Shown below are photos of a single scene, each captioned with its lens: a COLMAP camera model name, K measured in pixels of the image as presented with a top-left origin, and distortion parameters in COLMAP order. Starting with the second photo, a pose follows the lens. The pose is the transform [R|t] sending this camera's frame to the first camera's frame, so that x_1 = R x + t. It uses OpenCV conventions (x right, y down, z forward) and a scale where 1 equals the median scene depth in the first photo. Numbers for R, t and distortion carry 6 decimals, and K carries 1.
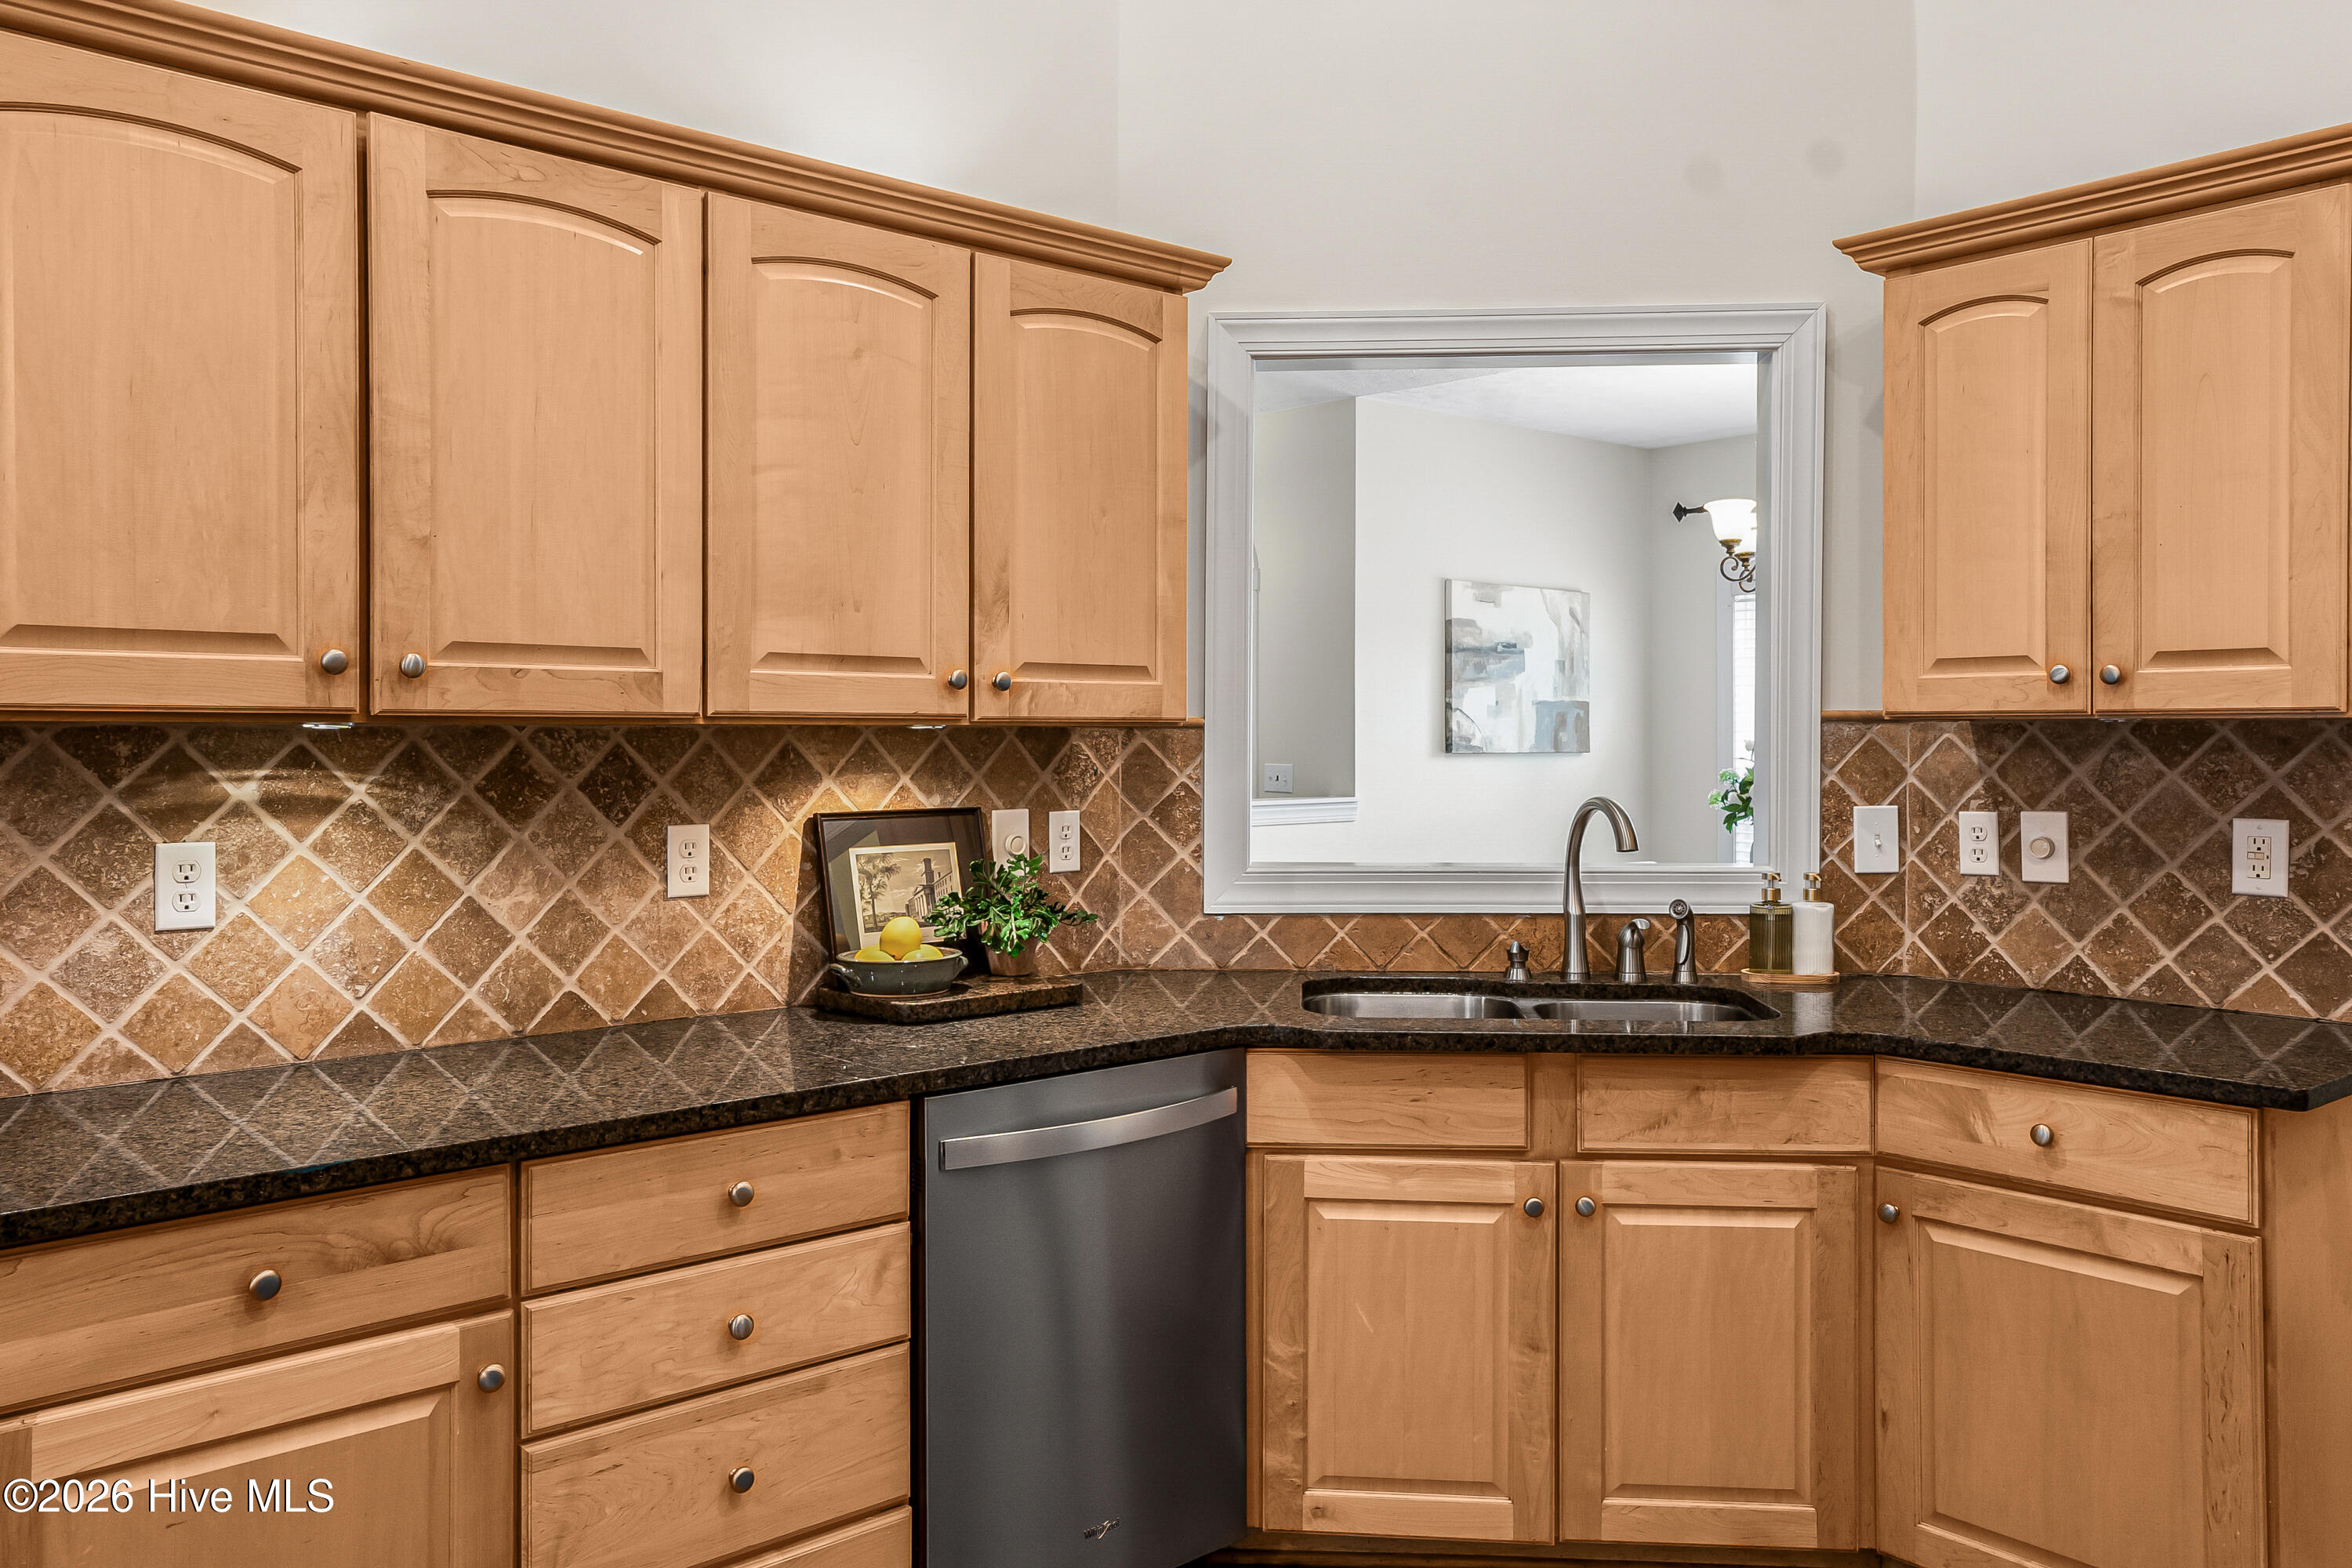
lens RADIAL K [[1738.9, 0, 1177.0], [0, 1738.9, 769.3], [0, 0, 1]] dist [-0.002660, -0.000093]
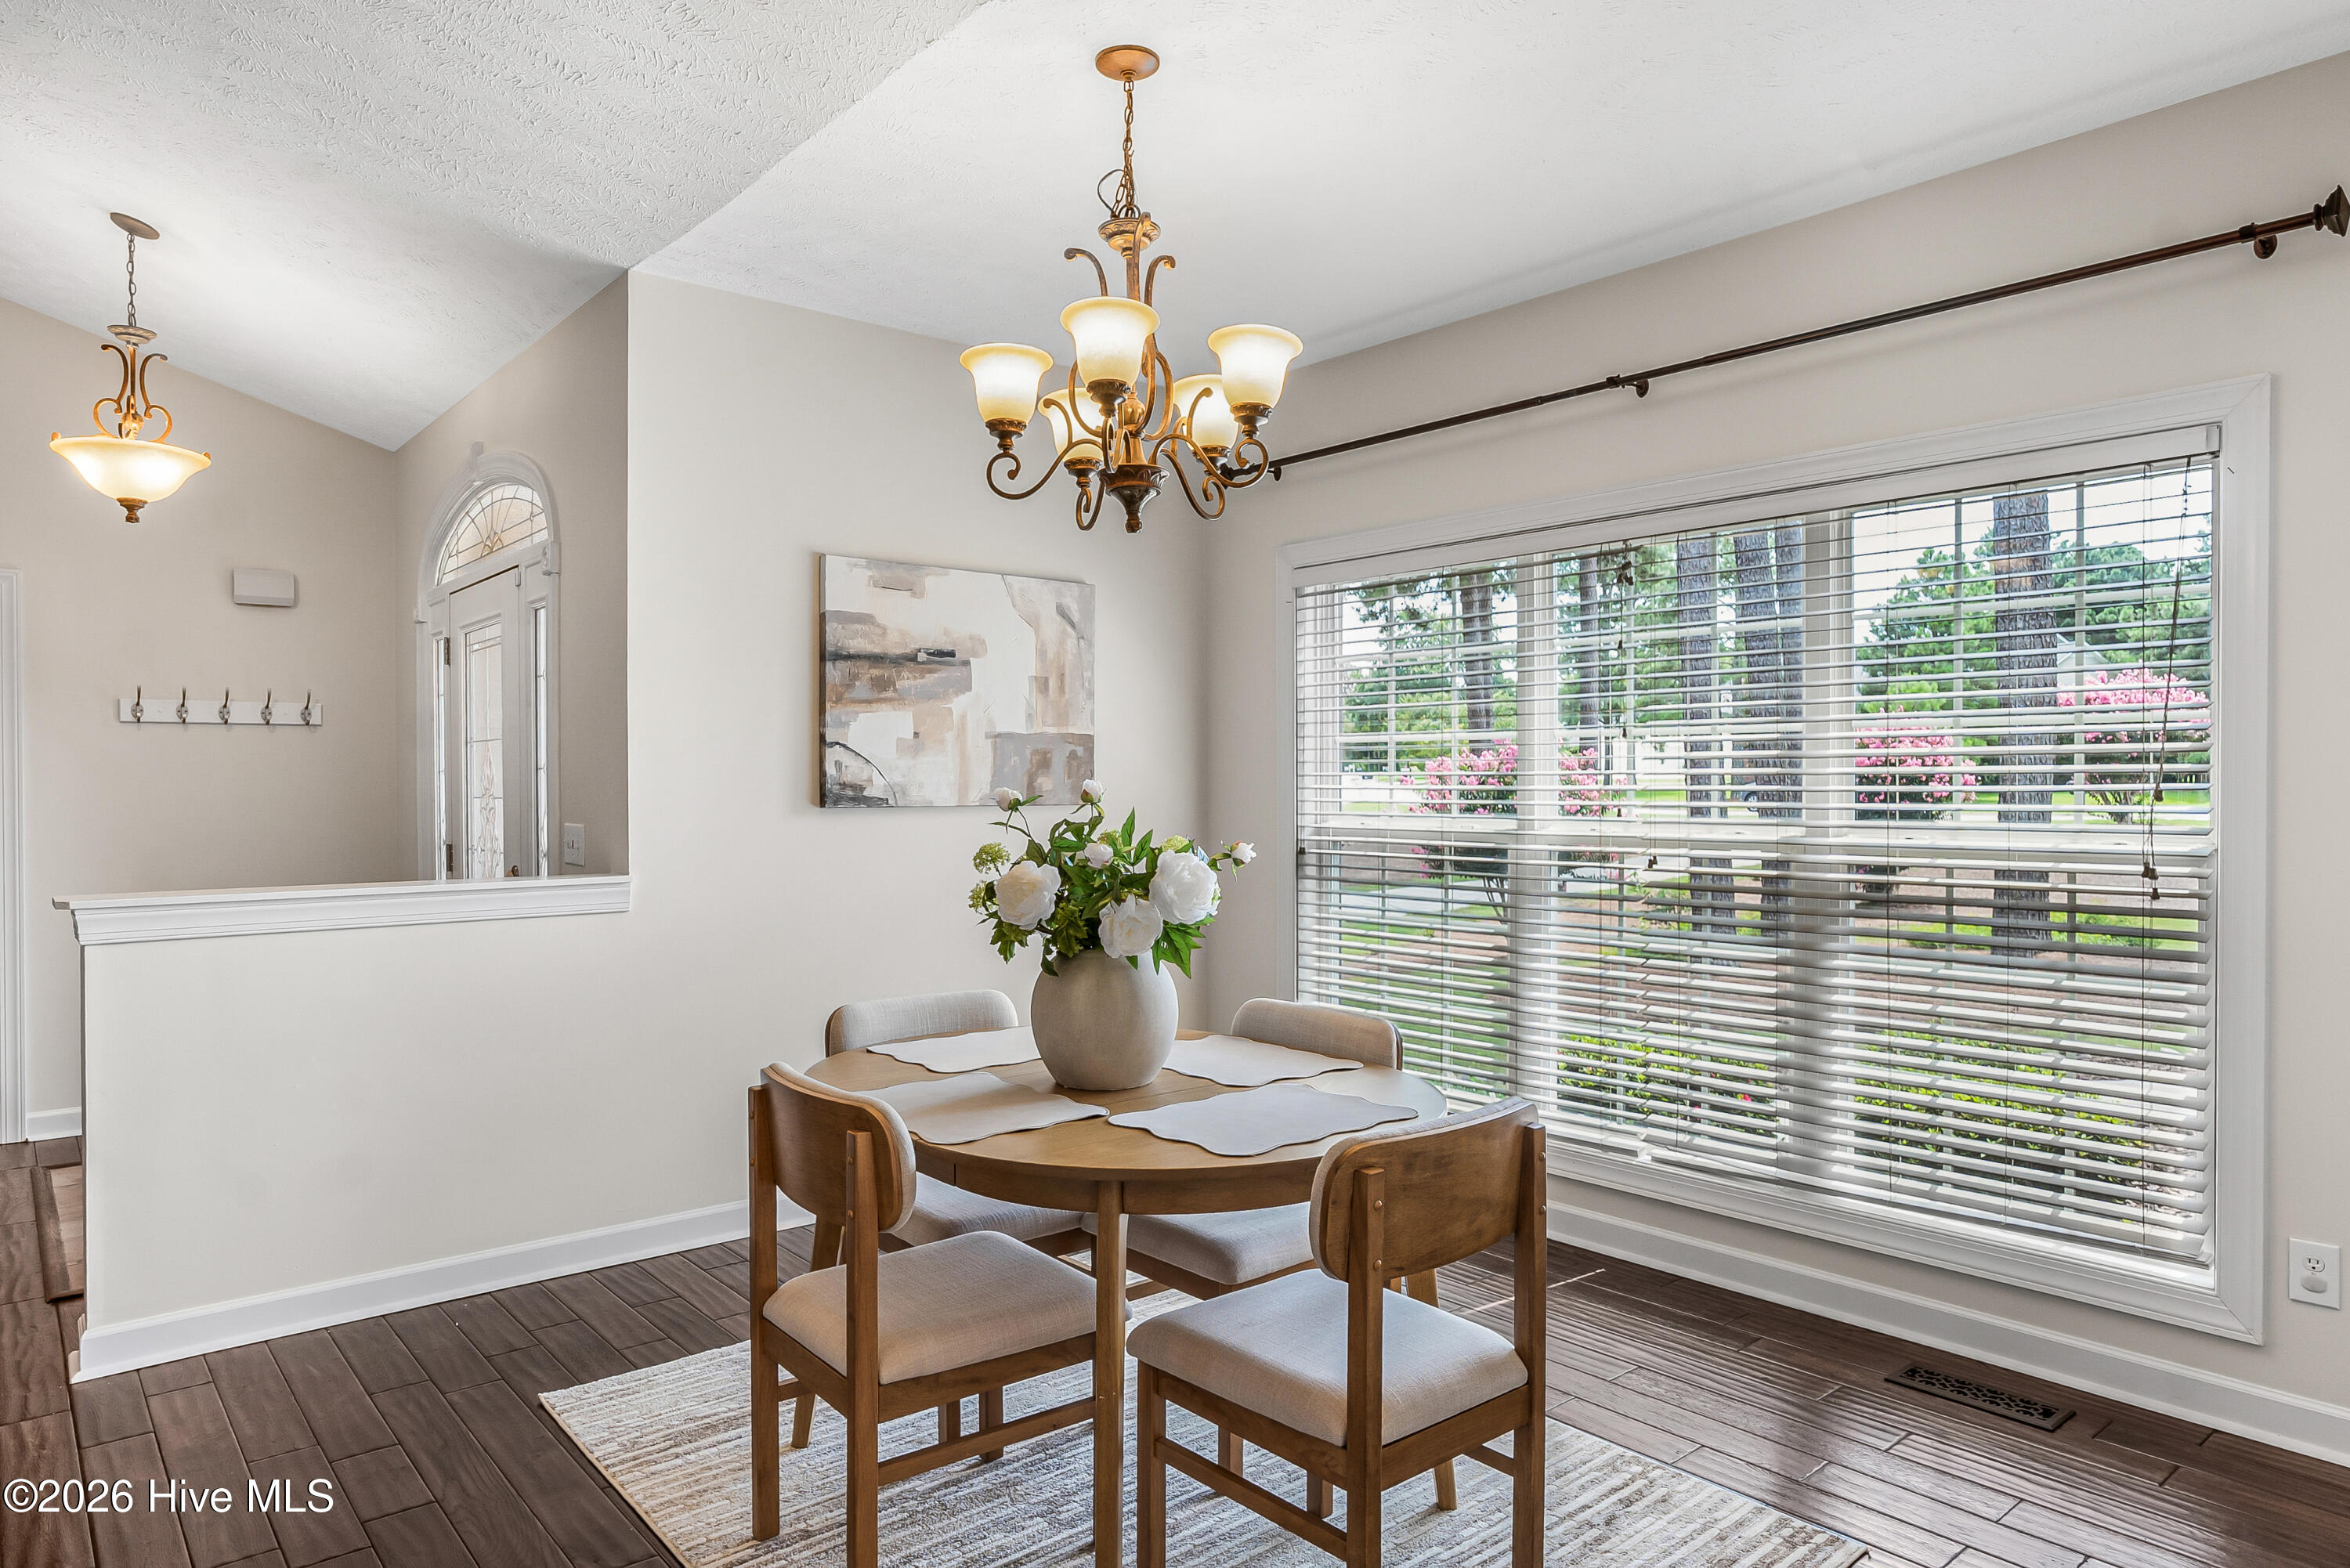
lens RADIAL K [[1421.5, 0, 1174.1], [0, 1421.5, 792.4], [0, 0, 1]] dist [-0.000584, -0.000026]
pose [[0.999911, -0.004932, -0.012417, 0.295635], [0.004750, 0.999882, -0.014617, -0.006546], [0.012488, 0.014557, 0.999816, 0.436467]]
